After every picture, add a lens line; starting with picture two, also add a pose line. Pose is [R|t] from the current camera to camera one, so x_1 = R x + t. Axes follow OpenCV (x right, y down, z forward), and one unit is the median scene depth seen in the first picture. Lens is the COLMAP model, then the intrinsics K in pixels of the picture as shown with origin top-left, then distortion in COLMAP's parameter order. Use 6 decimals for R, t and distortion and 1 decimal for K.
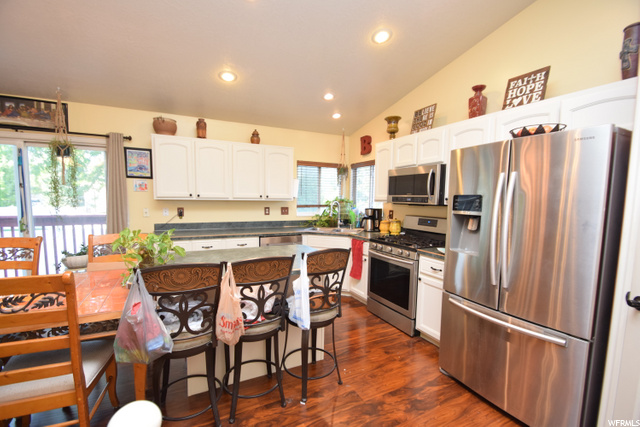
lens RADIAL K [[278.5, 0, 308.8], [0, 278.5, 223.4], [0, 0, 1]] dist [-0.004111, -0.004312]
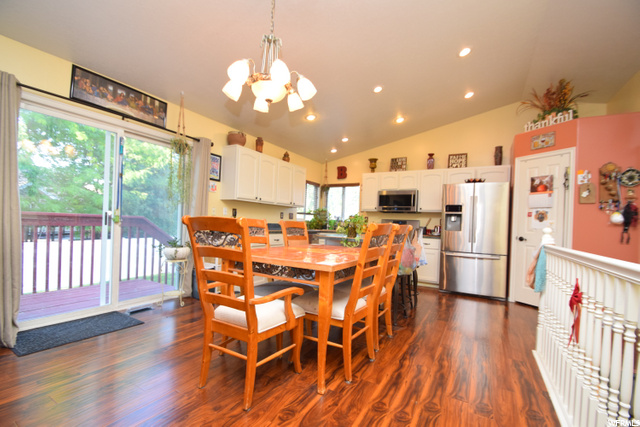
lens RADIAL K [[278.5, 0, 309.6], [0, 278.5, 225.8], [0, 0, 1]] dist [-0.004111, -0.004312]
pose [[0.839083, 0.013764, 0.543829, -1.009152], [0.021276, 0.998085, -0.058088, 0.106319], [-0.543587, 0.060311, 0.837183, -0.150328]]
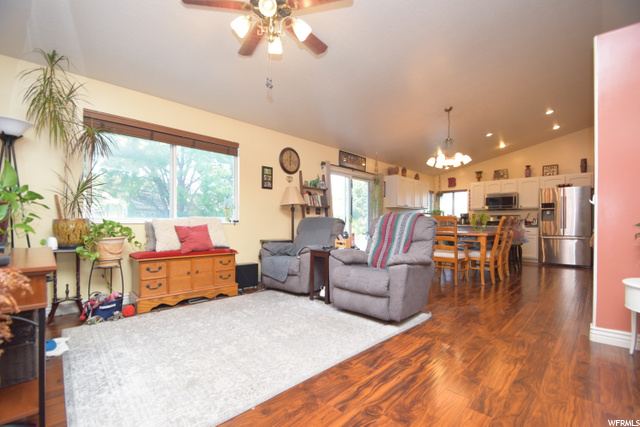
lens RADIAL K [[278.5, 0, 307.6], [0, 278.5, 224.9], [0, 0, 1]] dist [-0.004111, -0.004312]
pose [[0.950333, -0.012822, 0.310969, -1.941665], [0.038278, 0.996381, -0.075894, 0.182675], [-0.308871, 0.084028, 0.947385, -0.739008]]
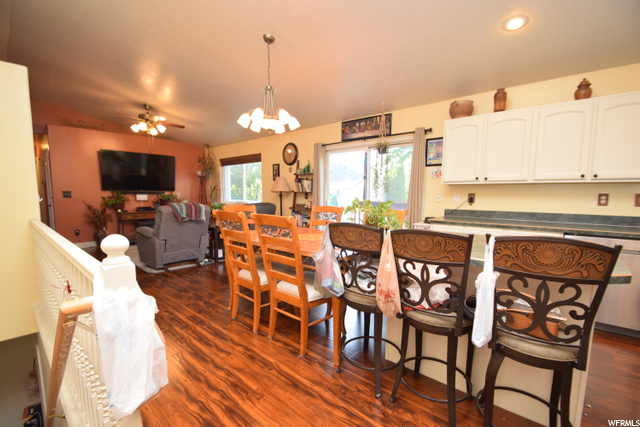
lens RADIAL K [[278.5, 0, 322.2], [0, 278.5, 222.9], [0, 0, 1]] dist [-0.004111, -0.004312]
pose [[0.402502, 0.083114, -0.911638, 0.244639], [-0.084452, 0.994994, 0.053427, 0.042367], [0.911515, 0.055486, 0.407507, 0.198034]]
